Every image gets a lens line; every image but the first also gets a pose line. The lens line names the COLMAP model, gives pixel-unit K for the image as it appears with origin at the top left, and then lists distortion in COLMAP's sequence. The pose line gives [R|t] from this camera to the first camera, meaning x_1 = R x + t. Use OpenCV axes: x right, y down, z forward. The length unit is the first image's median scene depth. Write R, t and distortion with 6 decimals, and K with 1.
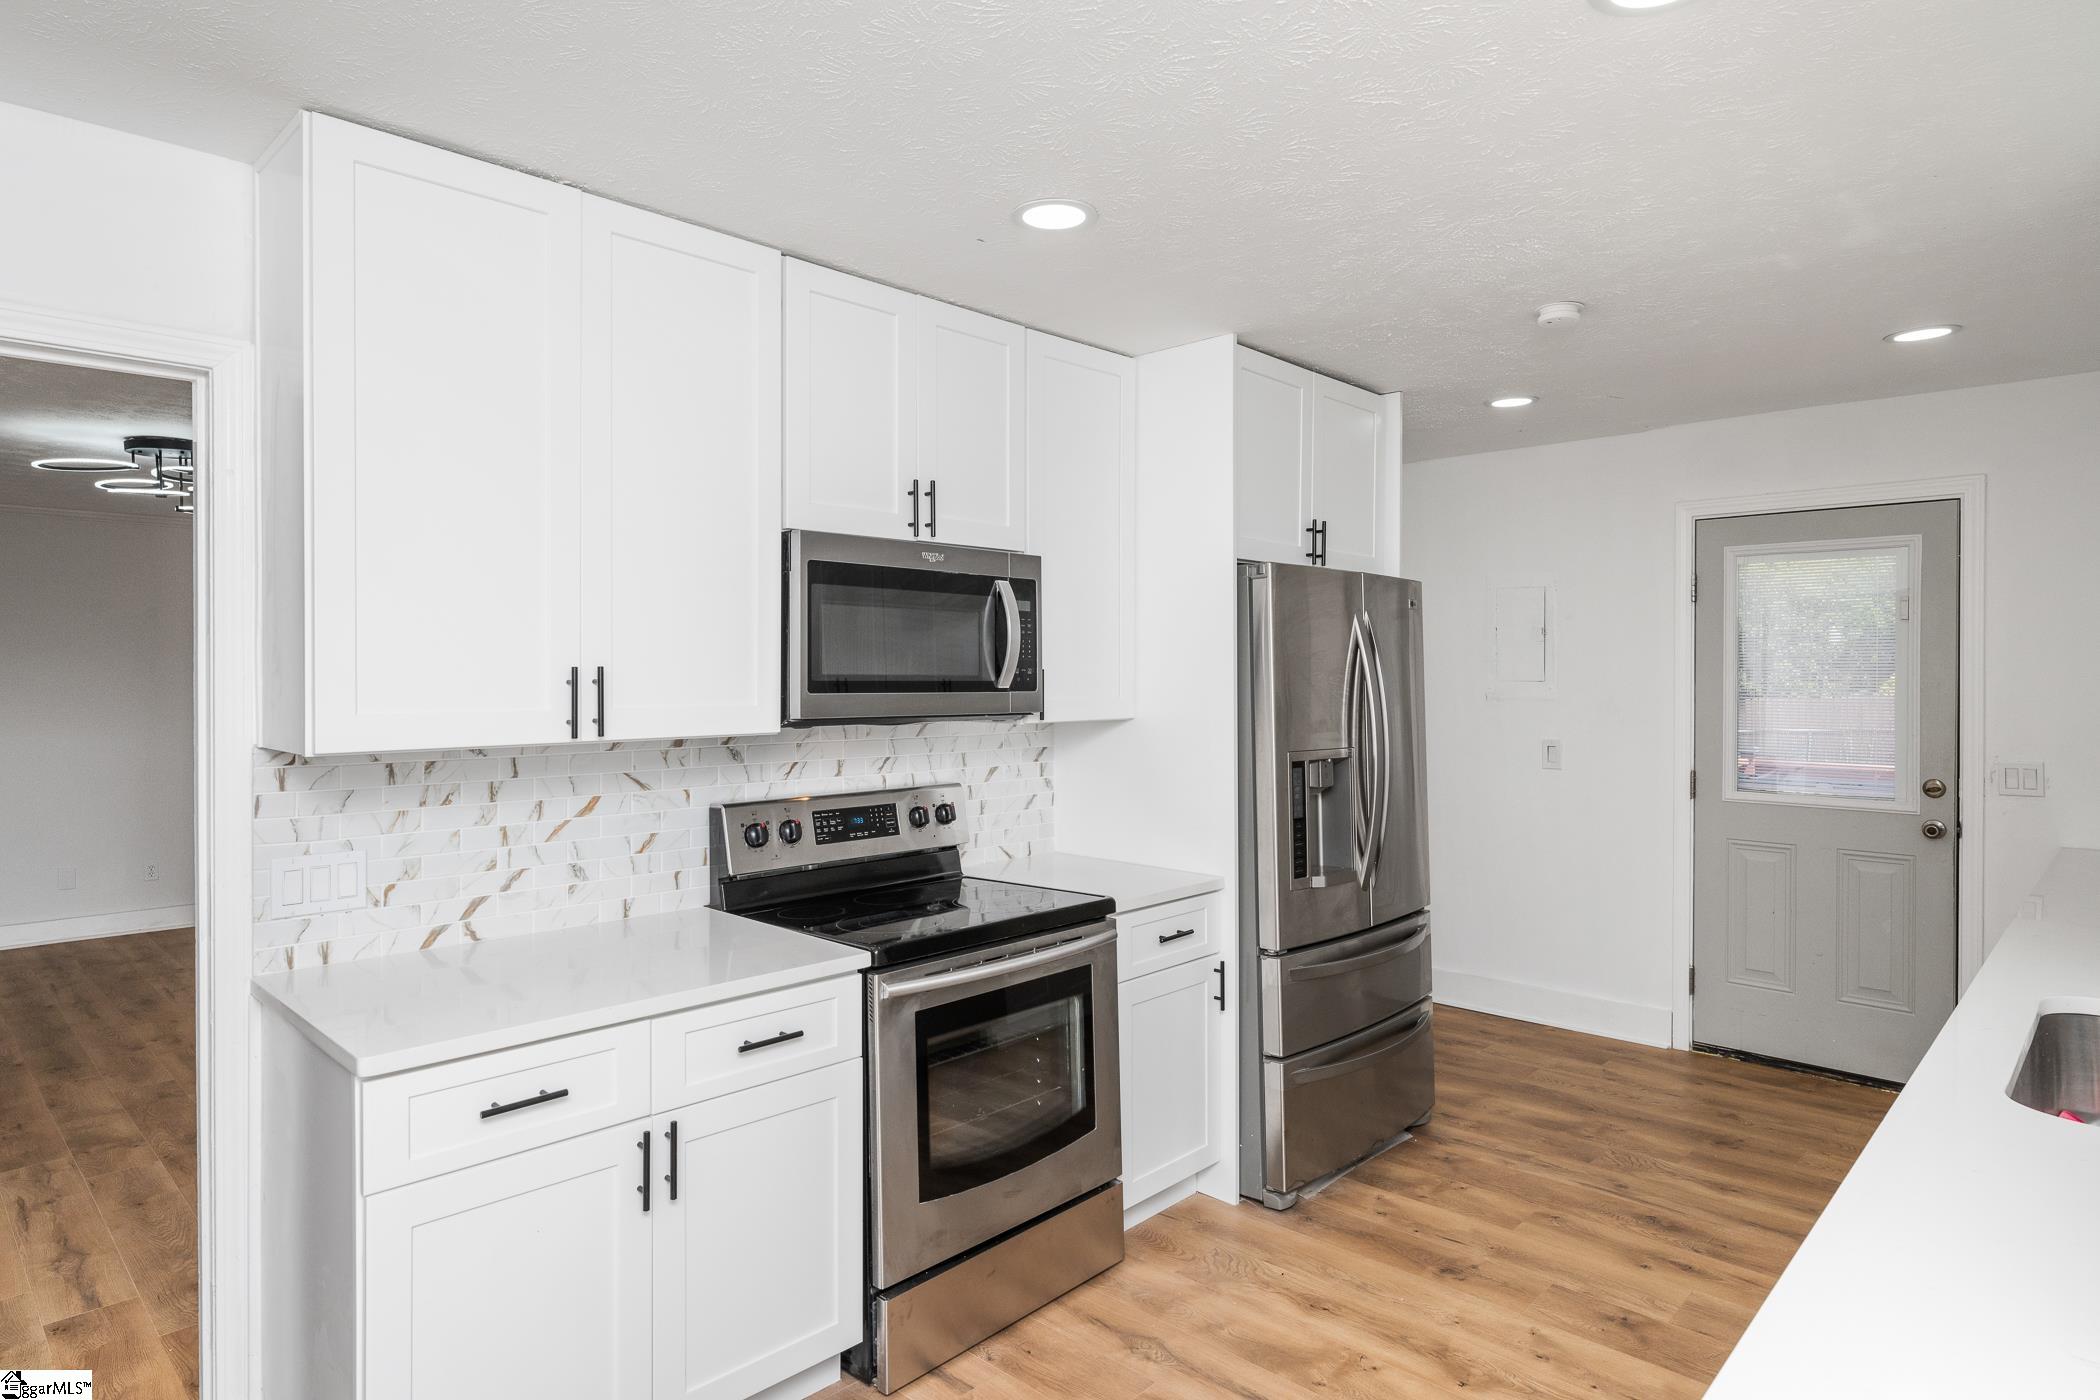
lens RADIAL K [[1203.5, 0, 1060.0], [0, 1203.5, 672.6], [0, 0, 1]] dist [-0.000559, -0.003987]
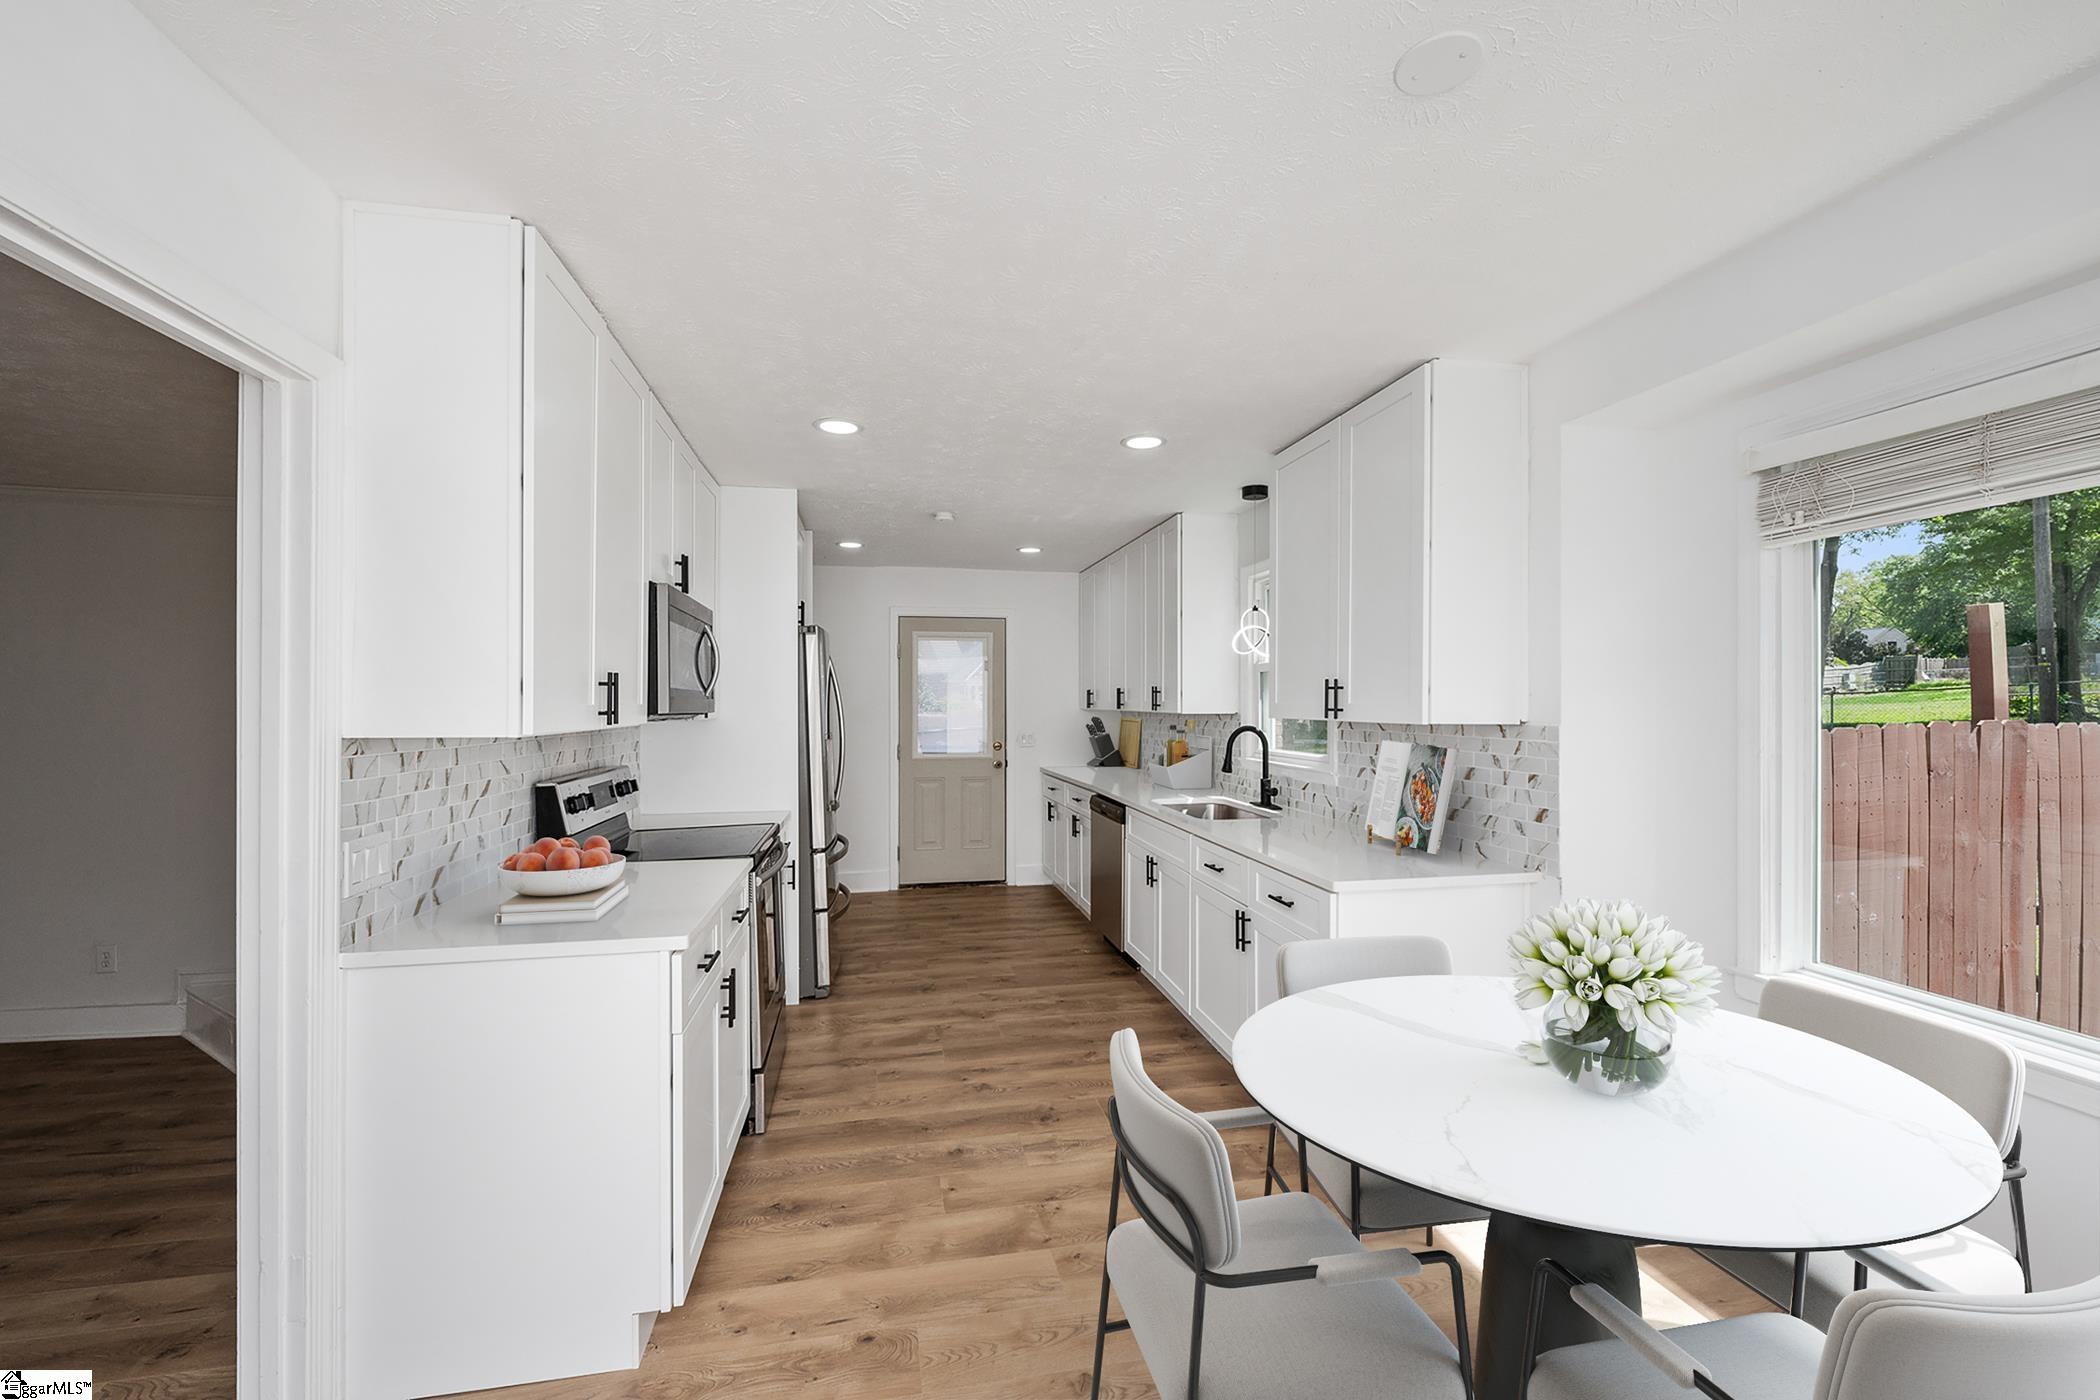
lens RADIAL K [[830.6, 0, 1066.7], [0, 830.6, 702.8], [0, 0, 1]] dist [0.003025, -0.000001]
pose [[0.557238, -0.003180, 0.830346, -0.562492], [0.008842, 0.999959, -0.002104, 0.023080], [-0.830305, 0.008515, 0.557244, 0.029764]]
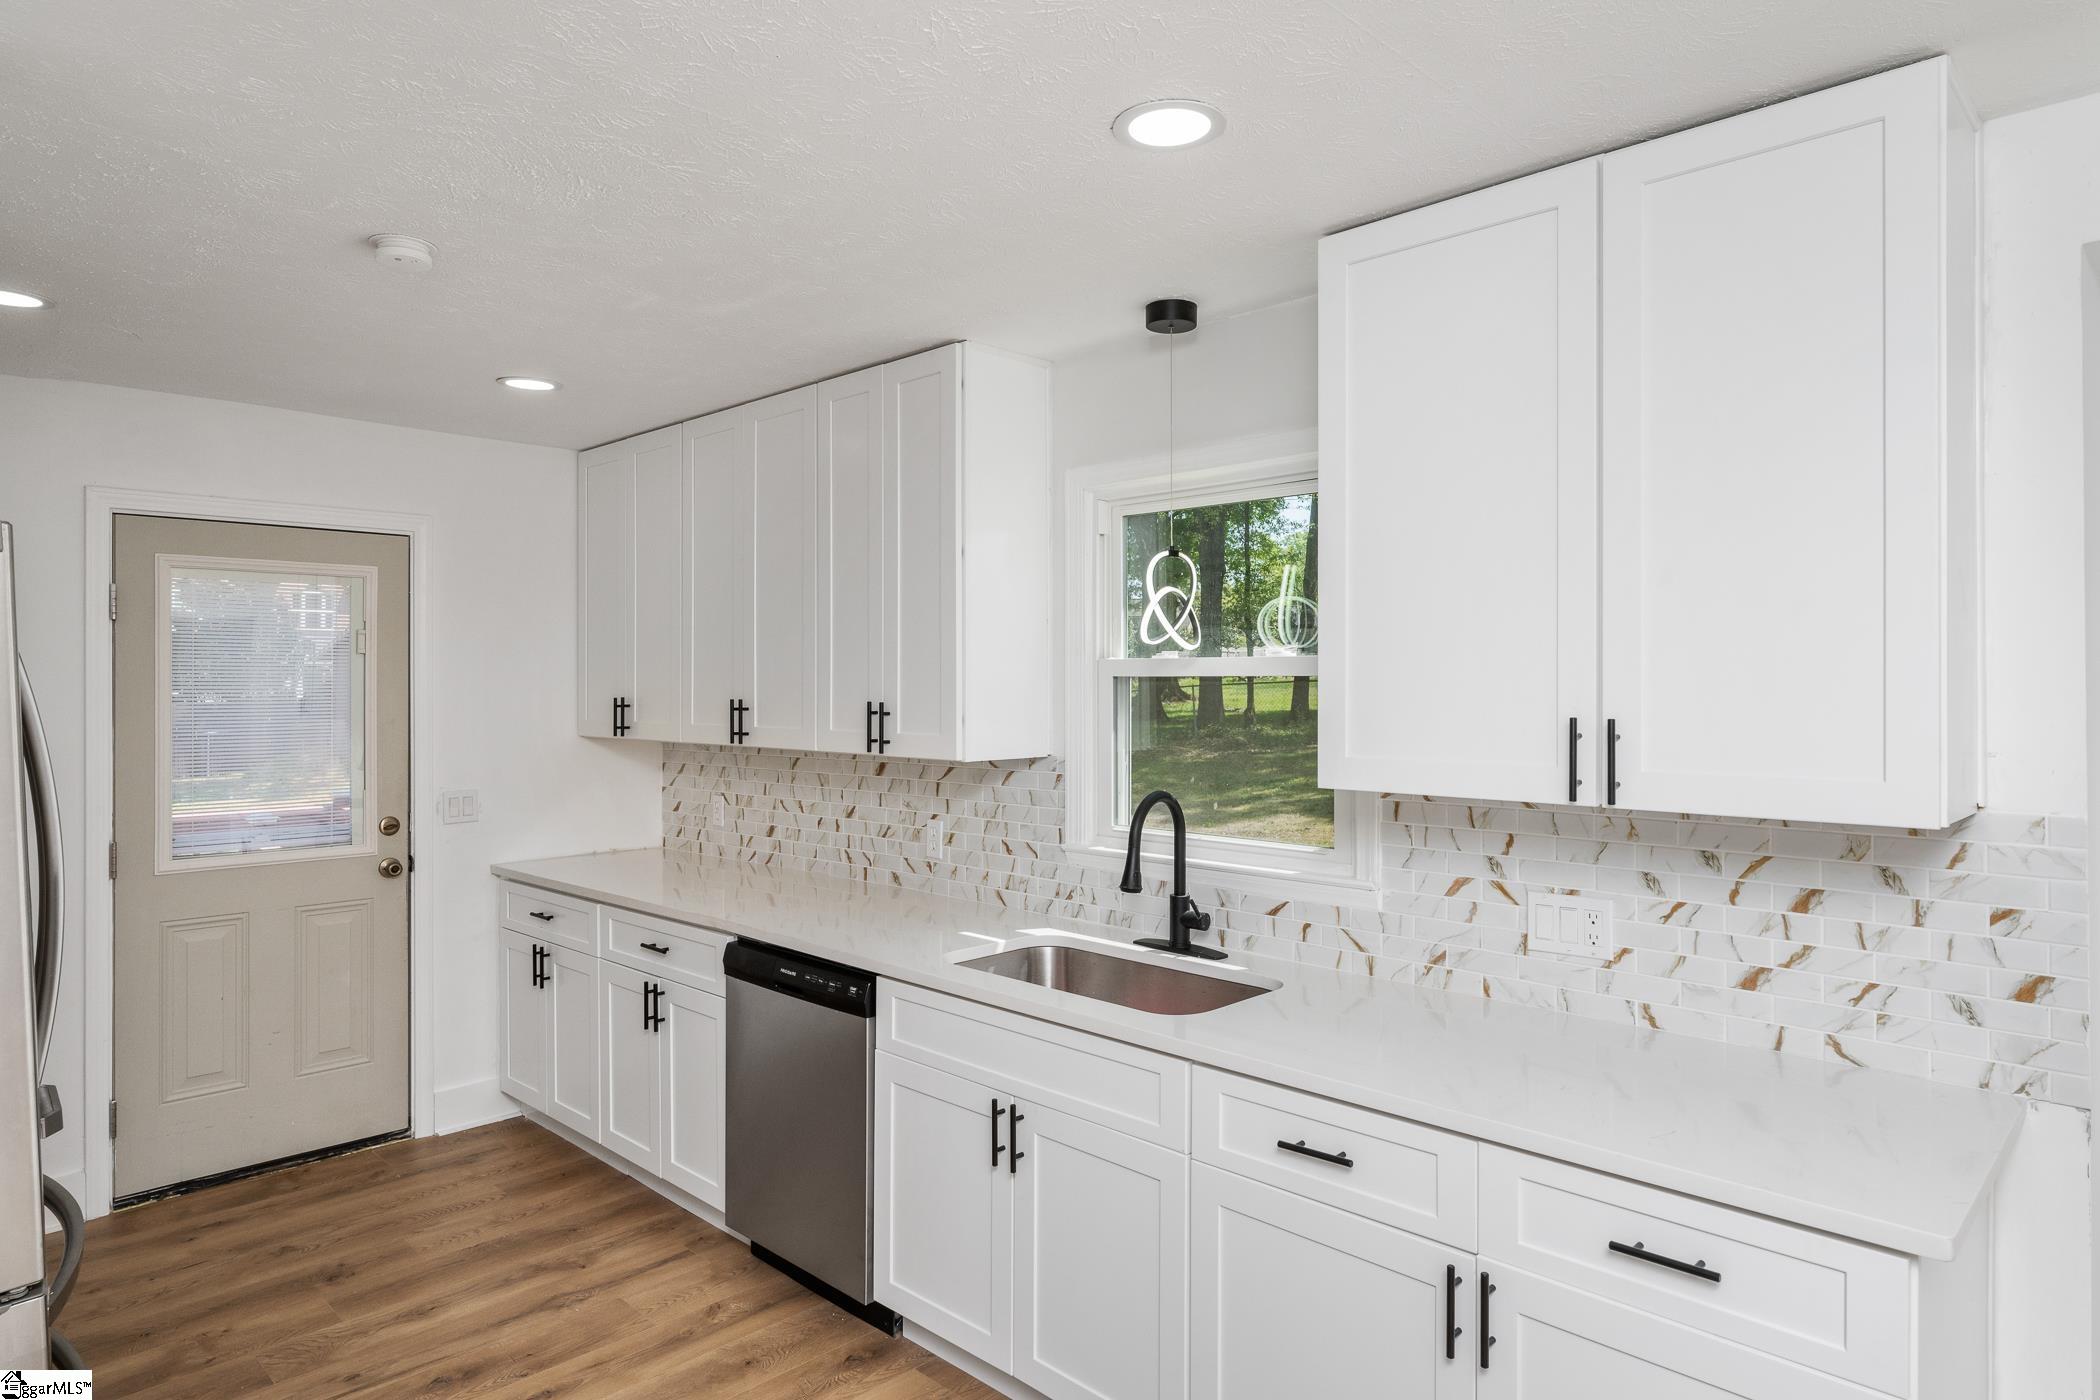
lens RADIAL K [[1203.5, 0, 1067.0], [0, 1203.5, 678.6], [0, 0, 1]] dist [-0.000559, -0.003987]
pose [[0.005811, 0.003616, 0.999977, -0.293884], [0.009260, 0.999950, -0.003669, -0.017525], [-0.999940, 0.009281, 0.005777, 0.501335]]
